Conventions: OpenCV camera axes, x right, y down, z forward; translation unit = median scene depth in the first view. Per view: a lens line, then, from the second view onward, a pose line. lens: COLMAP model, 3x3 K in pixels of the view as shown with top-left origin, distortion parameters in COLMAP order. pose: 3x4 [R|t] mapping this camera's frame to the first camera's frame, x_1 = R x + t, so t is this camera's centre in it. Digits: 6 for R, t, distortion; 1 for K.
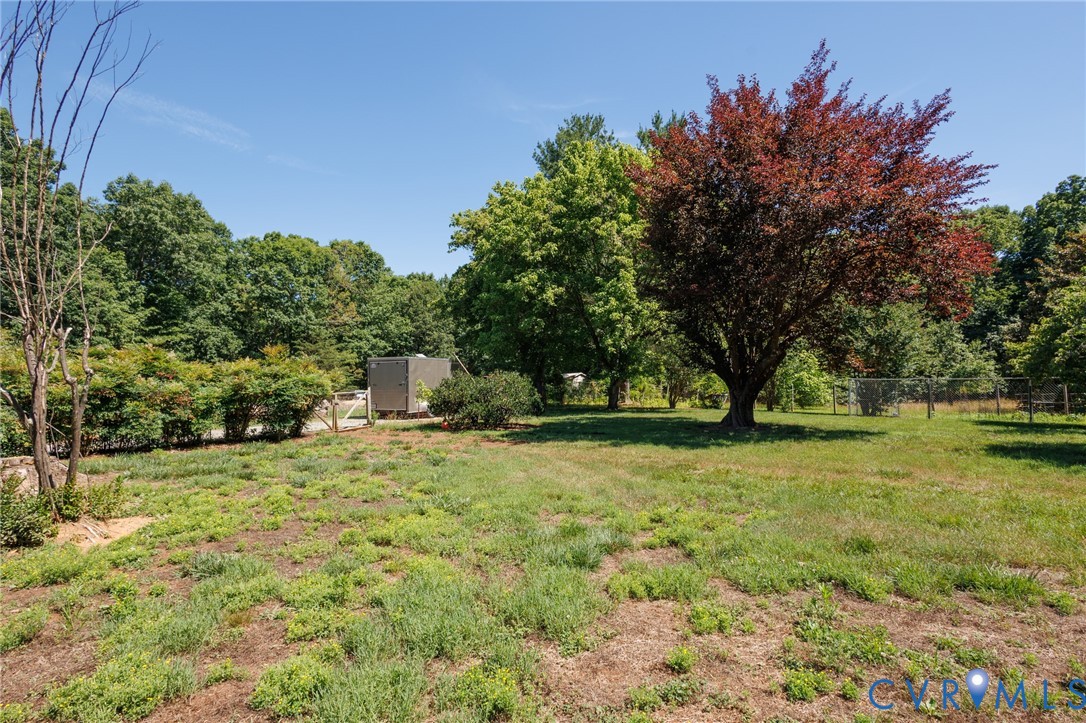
lens RADIAL K [[520.9, 0, 540.9], [0, 520.9, 353.6], [0, 0, 1]] dist [0.014474, -0.002524]
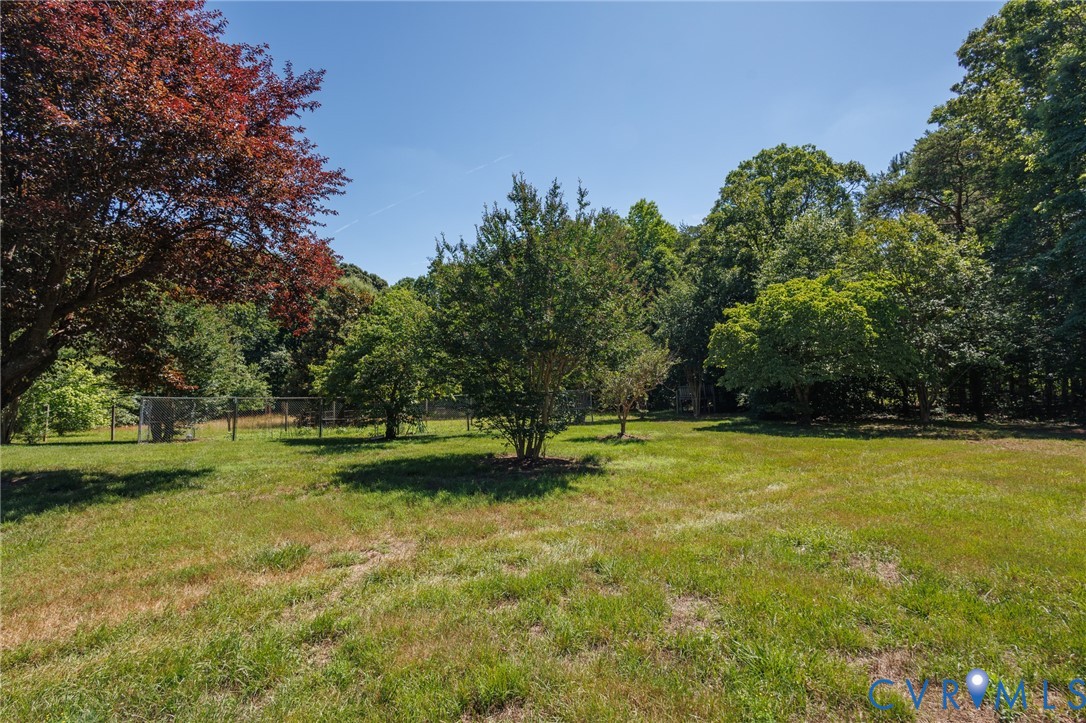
lens RADIAL K [[496.0, 0, 538.8], [0, 496.0, 368.5], [0, 0, 1]] dist [0.010206, -0.003790]
pose [[0.328984, 0.063903, 0.942171, 0.065539], [-0.056792, 0.997241, -0.047807, 0.006557], [-0.942626, -0.037779, 0.331706, 0.170719]]
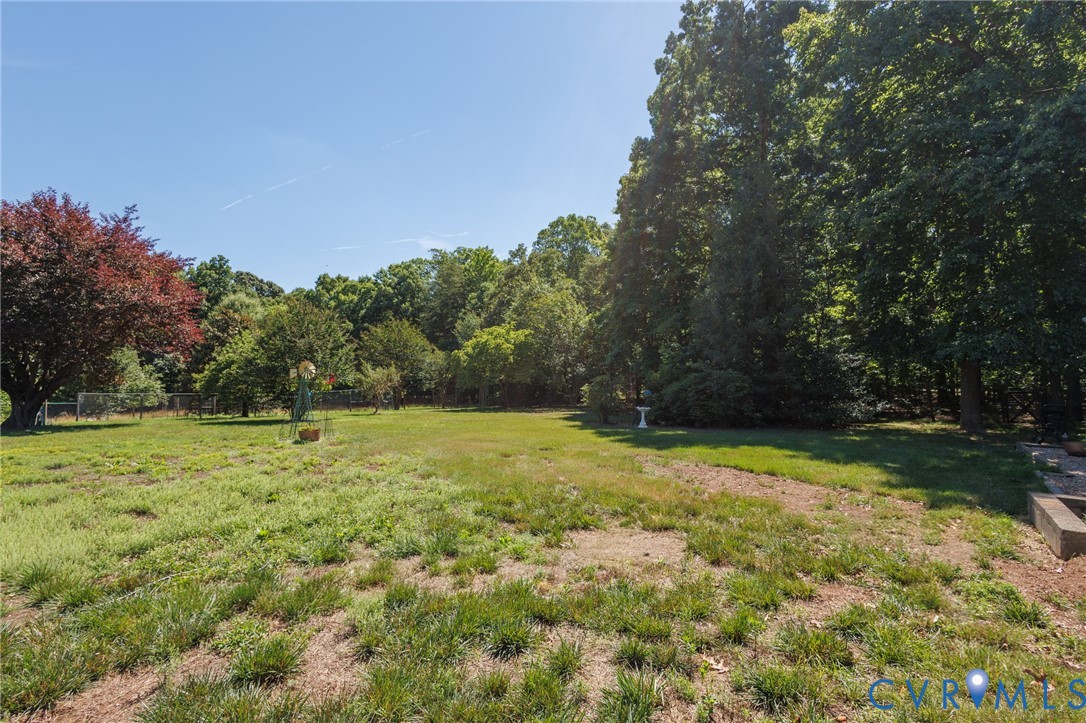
lens RADIAL K [[496.0, 0, 545.1], [0, 496.0, 366.0], [0, 0, 1]] dist [0.010206, -0.003790]
pose [[0.173591, 0.067337, 0.982513, -0.425969], [-0.056469, 0.996699, -0.058332, -0.011887], [-0.983198, -0.045356, 0.176820, -0.352717]]
